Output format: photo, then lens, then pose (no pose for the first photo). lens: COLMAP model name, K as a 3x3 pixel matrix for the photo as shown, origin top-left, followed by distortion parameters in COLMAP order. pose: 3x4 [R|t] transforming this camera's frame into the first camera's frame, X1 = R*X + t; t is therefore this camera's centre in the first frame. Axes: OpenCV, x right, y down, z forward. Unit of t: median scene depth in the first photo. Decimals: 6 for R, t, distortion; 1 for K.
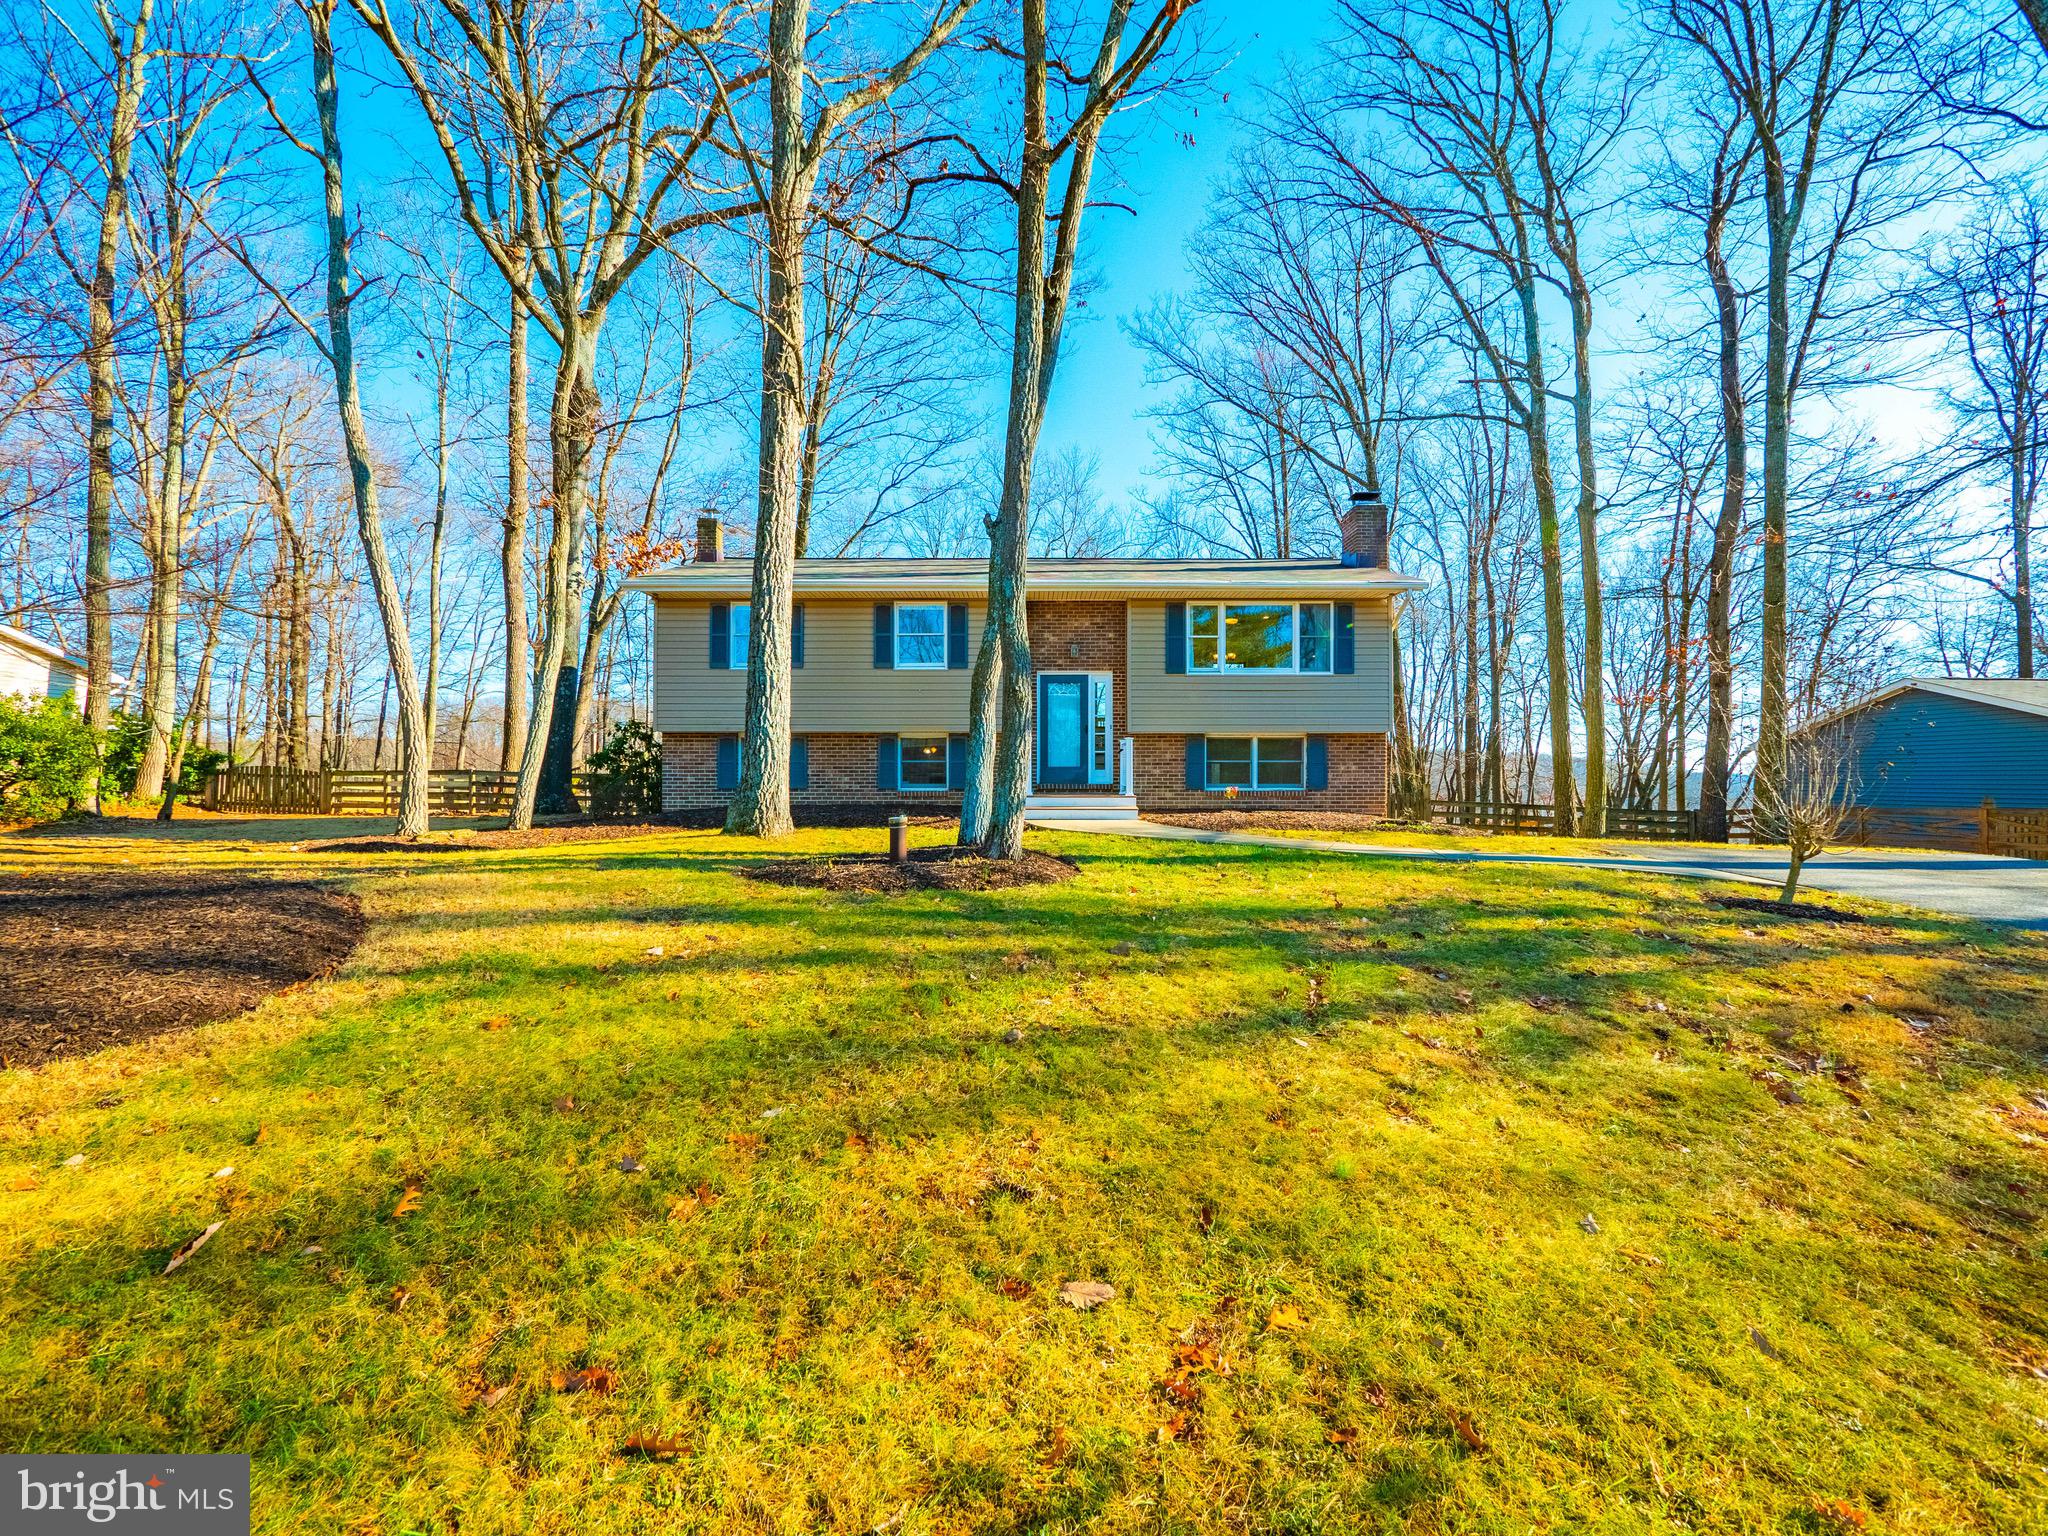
lens RADIAL K [[820.1, 0, 1031.4], [0, 820.1, 779.9], [0, 0, 1]] dist [-0.002204, -0.000184]
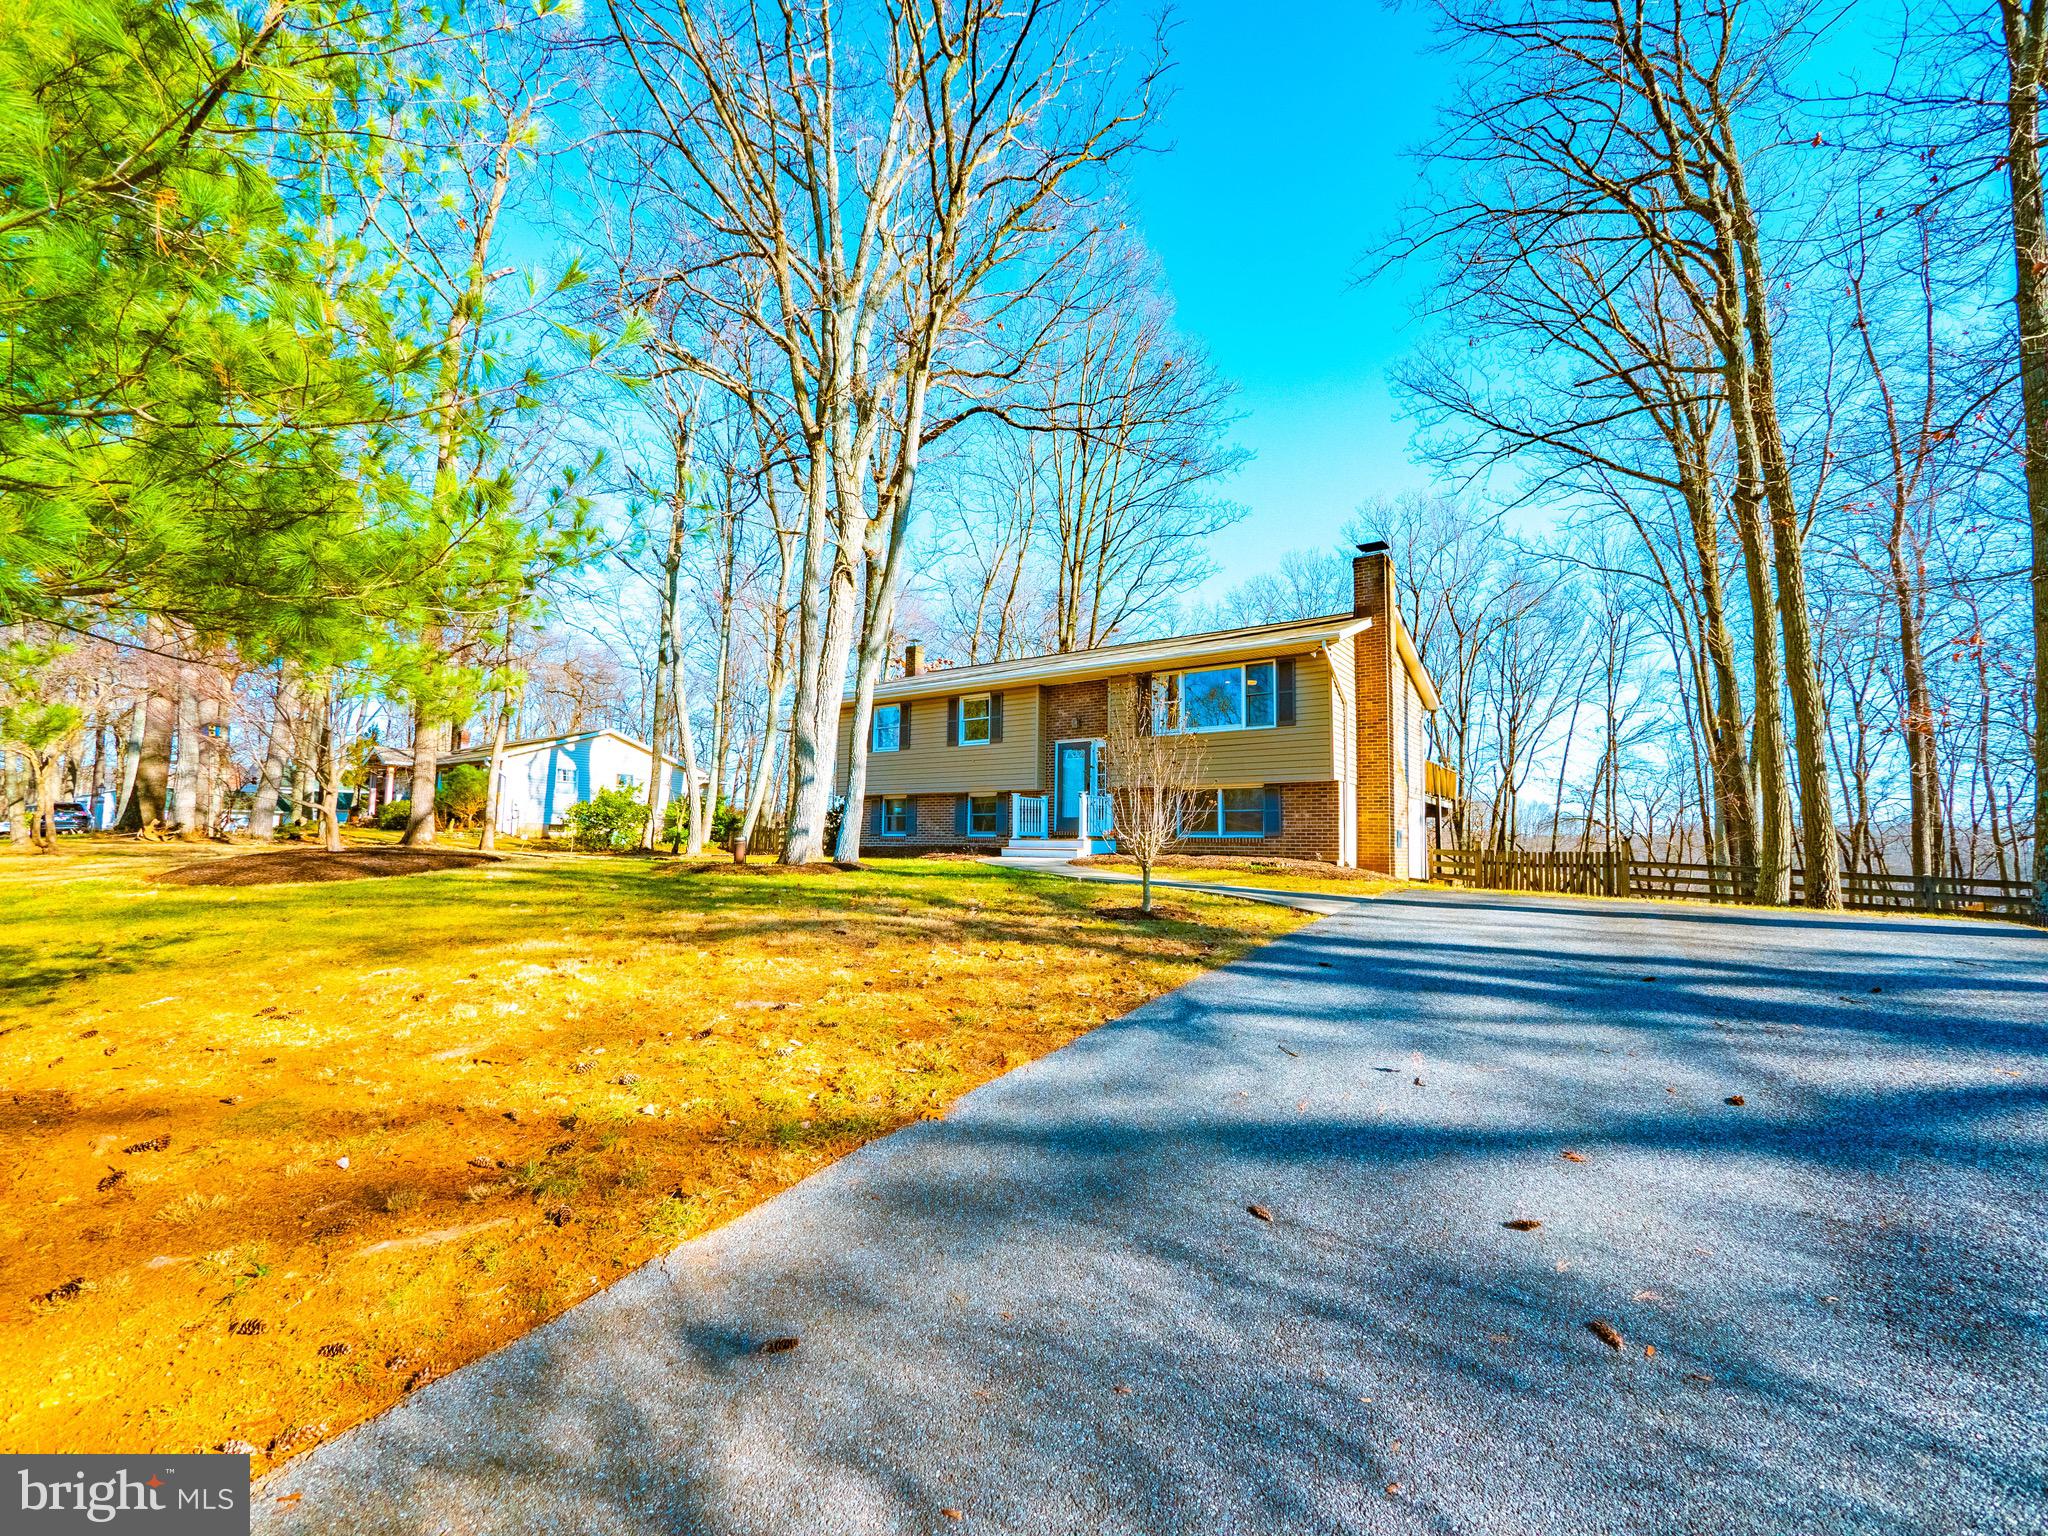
lens RADIAL K [[842.1, 0, 1024.0], [0, 842.1, 768.0], [0, 0, 1]] dist [-0.001405, -0.000107]
pose [[0.818298, -0.042740, -0.573203, 0.713329], [-0.013756, 0.995490, -0.093865, 0.030166], [0.574630, 0.084694, 0.814019, -0.067410]]
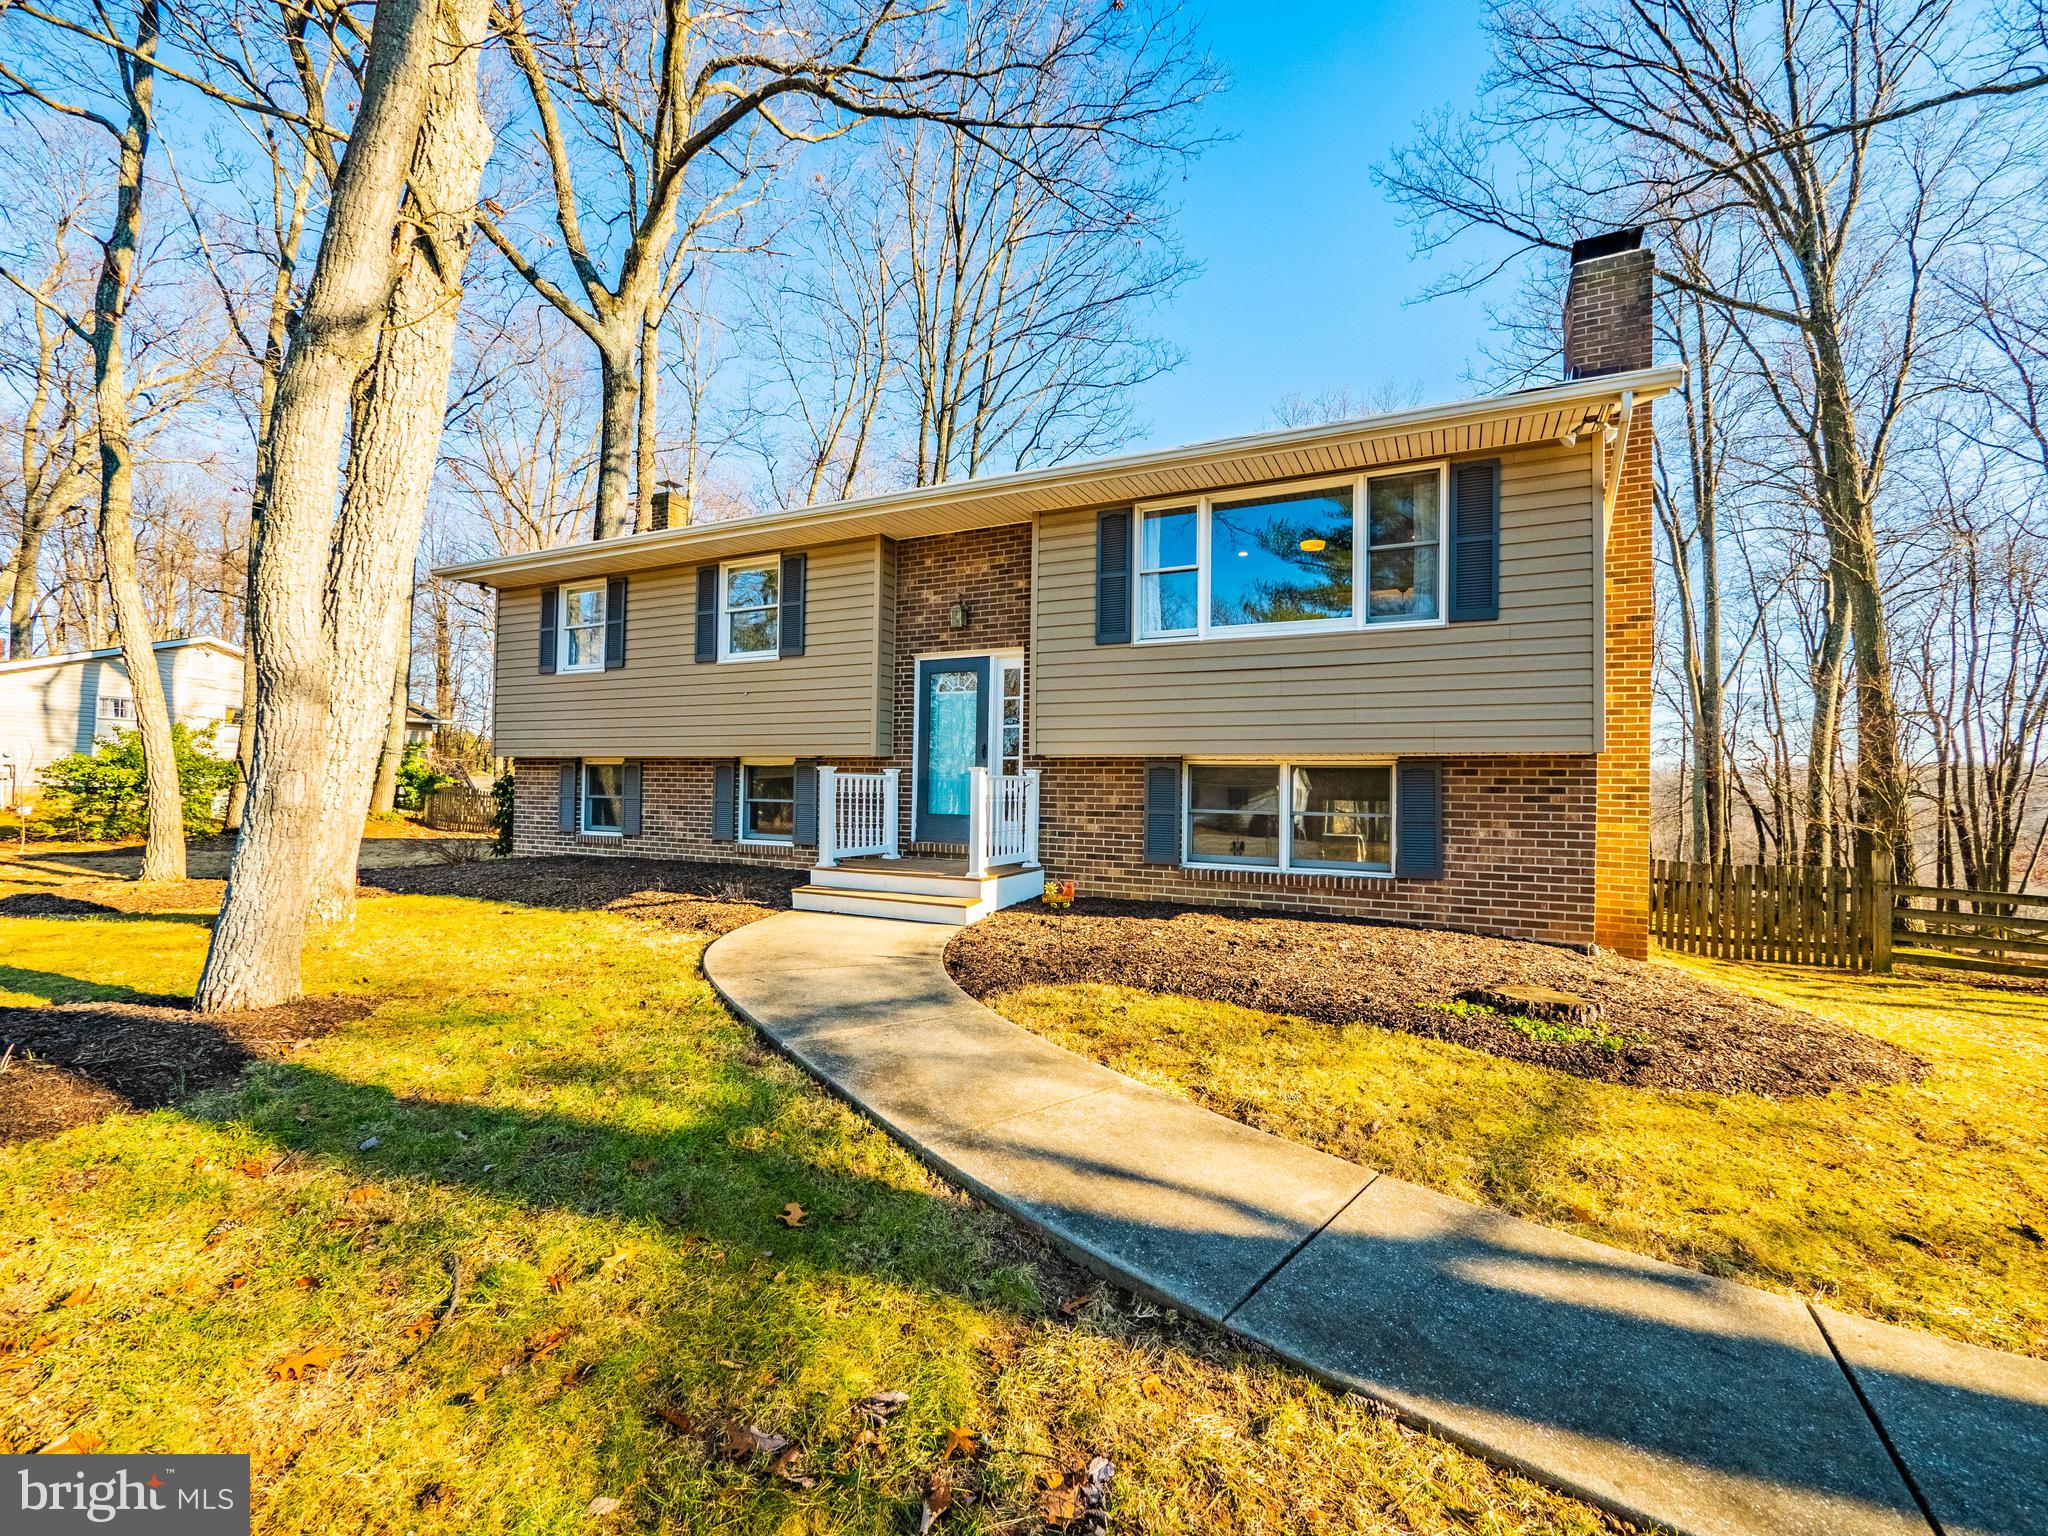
lens RADIAL K [[854.9, 0, 1024.0], [0, 854.9, 768.0], [0, 0, 1]] dist [0.000531, 0.000070]
pose [[0.904143, 0.001499, -0.427228, 0.354876], [-0.014782, 0.999505, -0.027775, -0.033467], [0.426974, 0.031428, 0.903717, 0.477299]]
